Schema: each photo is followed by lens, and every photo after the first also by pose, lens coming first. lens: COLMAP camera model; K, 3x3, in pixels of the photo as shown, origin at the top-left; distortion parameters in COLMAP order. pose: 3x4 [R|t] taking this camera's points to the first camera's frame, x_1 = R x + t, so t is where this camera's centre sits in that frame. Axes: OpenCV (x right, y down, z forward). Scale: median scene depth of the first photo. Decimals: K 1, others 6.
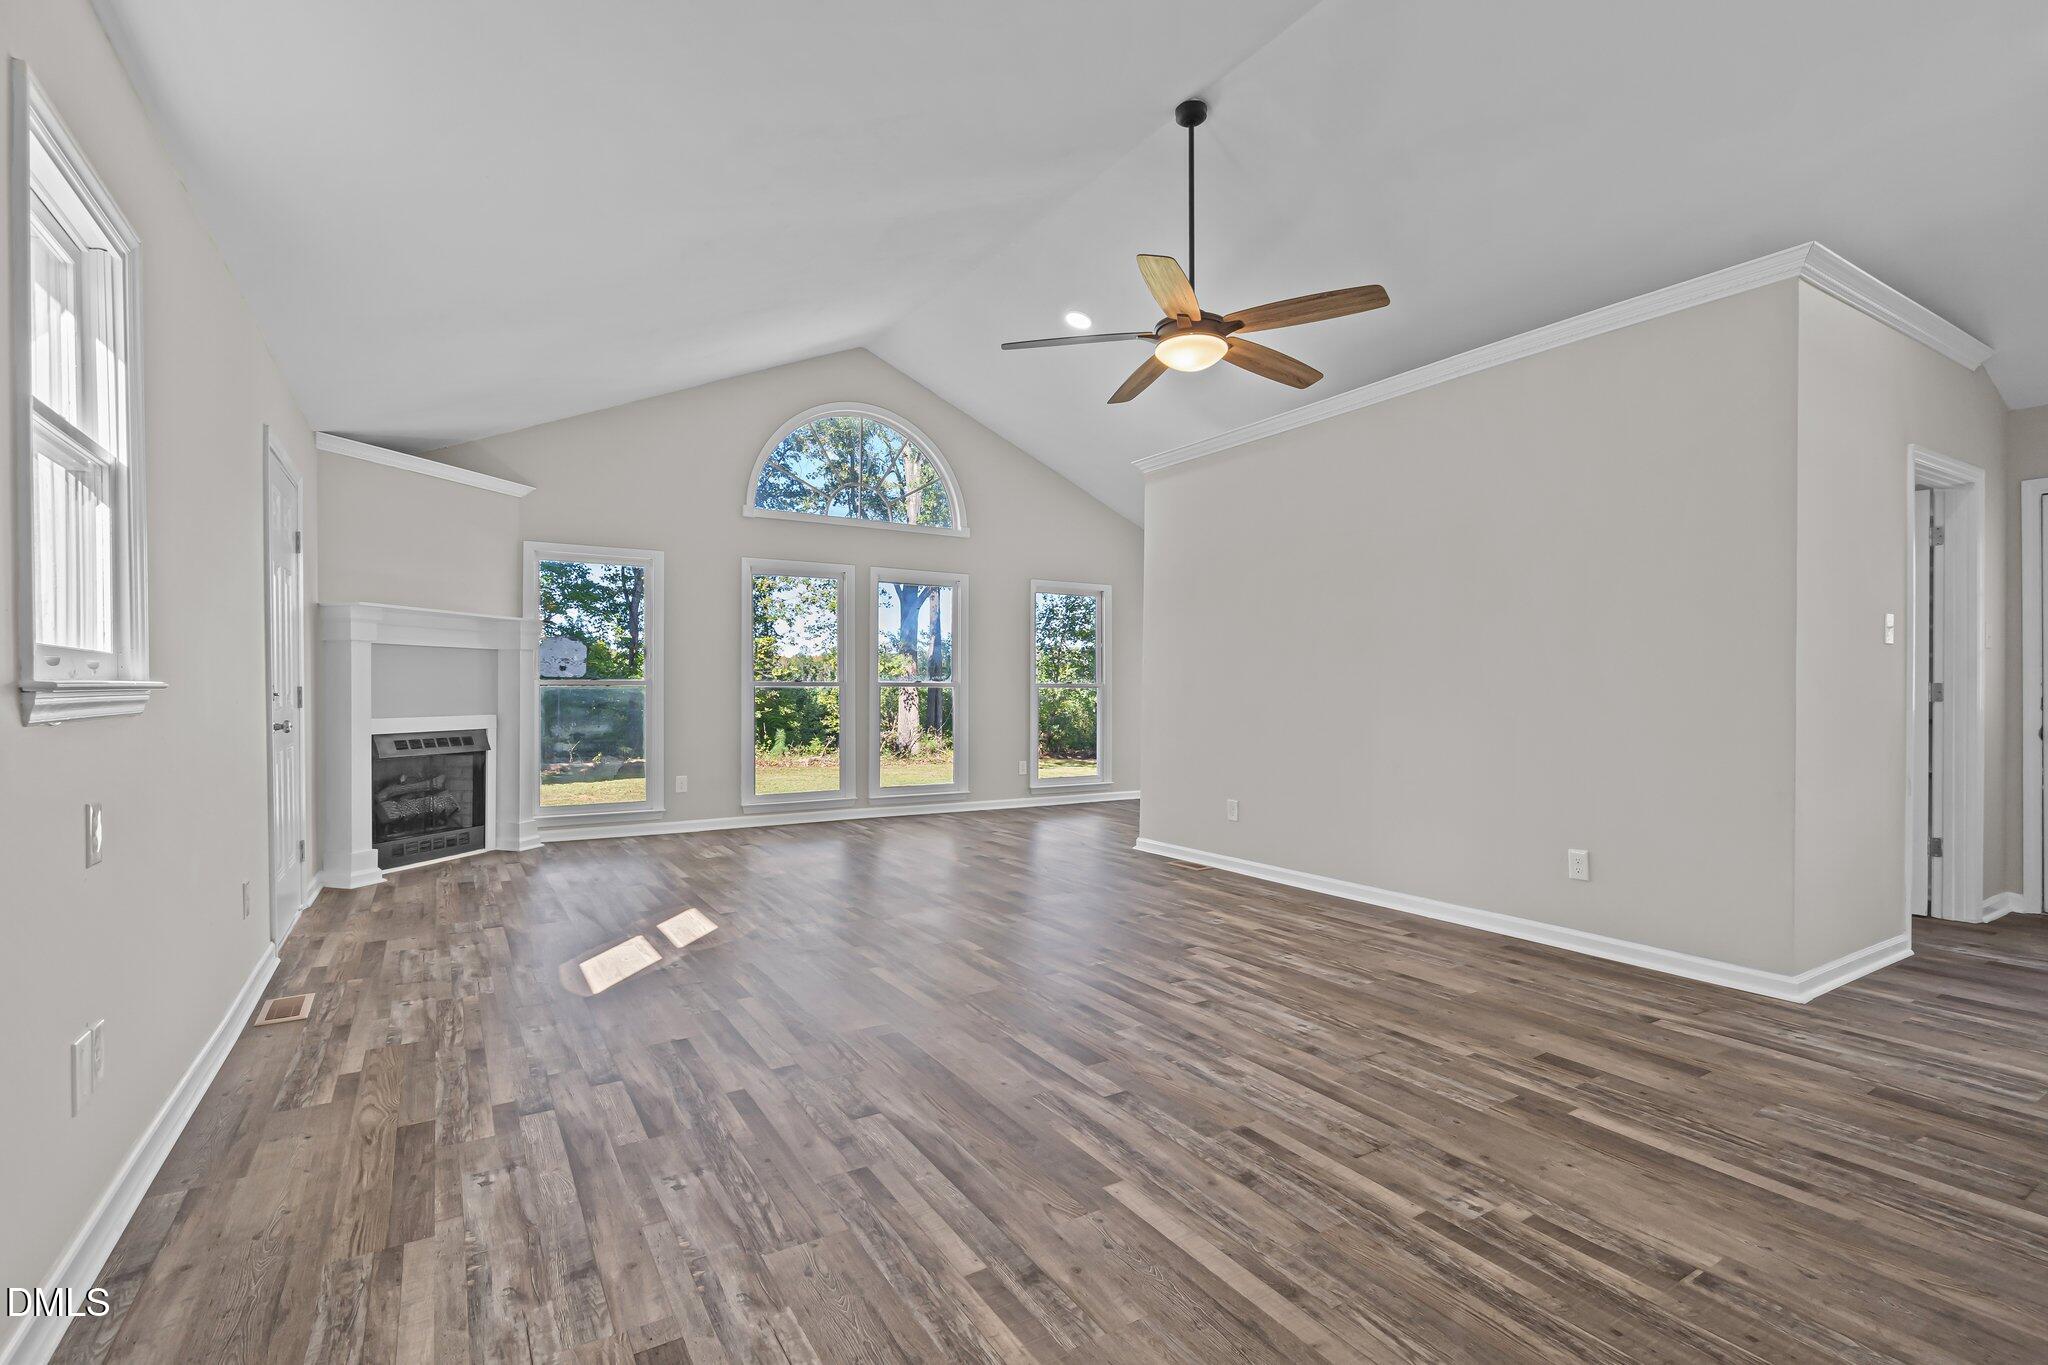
lens RADIAL K [[937.4, 0, 1026.2], [0, 937.4, 687.2], [0, 0, 1]] dist [0.019510, 0.000264]
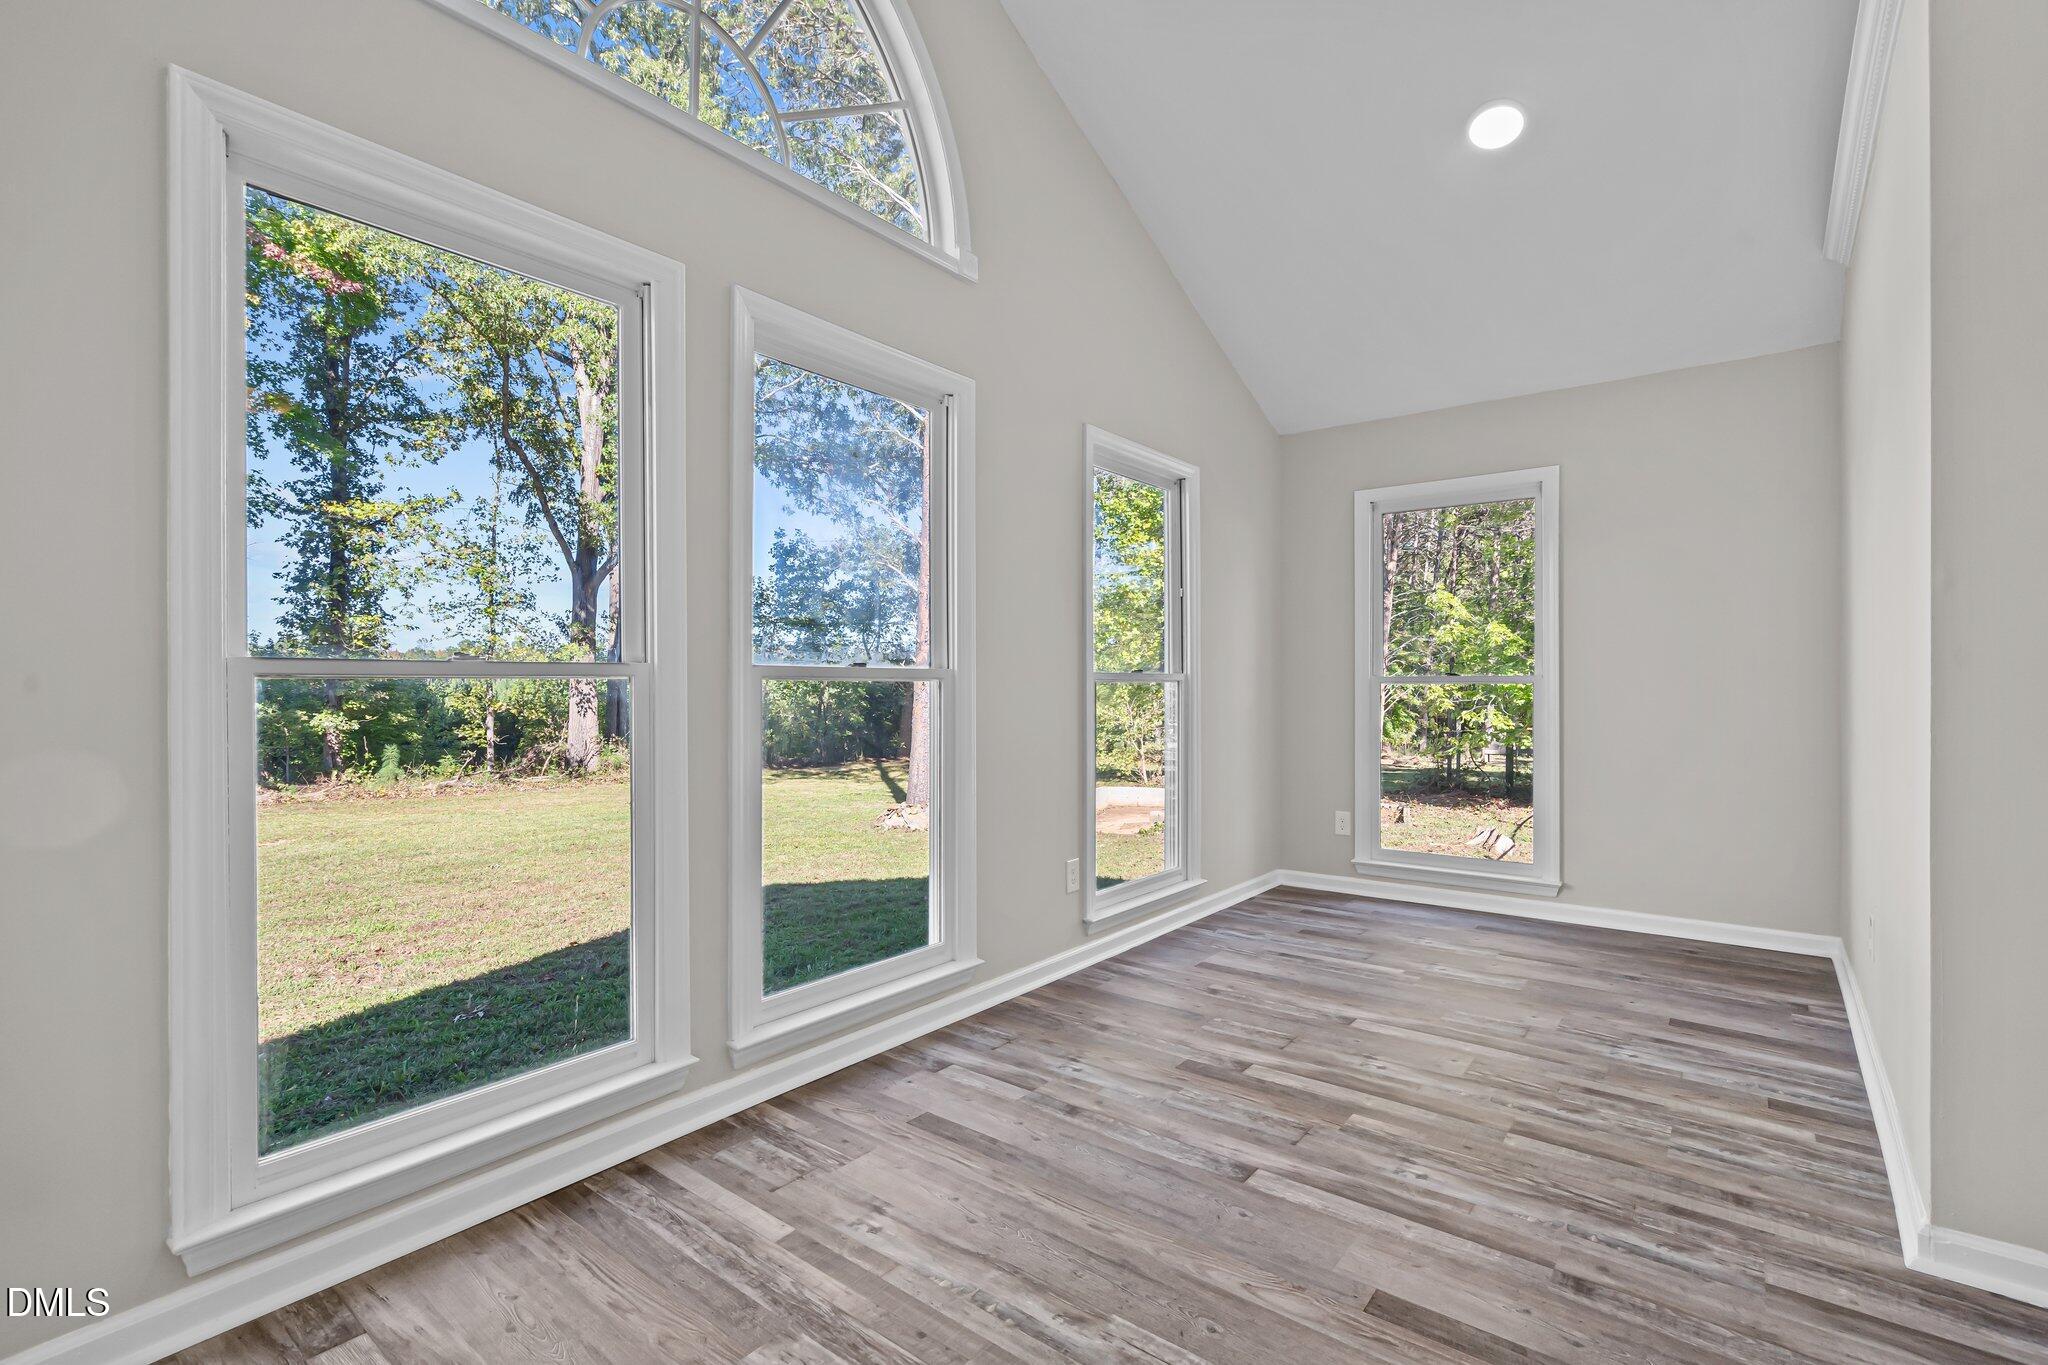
lens RADIAL K [[937.4, 0, 1009.7], [0, 937.4, 687.5], [0, 0, 1]] dist [0.019510, 0.000264]
pose [[0.948428, -0.002869, 0.316980, -0.039872], [0.001098, 0.999983, 0.005764, -0.002833], [-0.316991, -0.005119, 0.948415, 0.155596]]
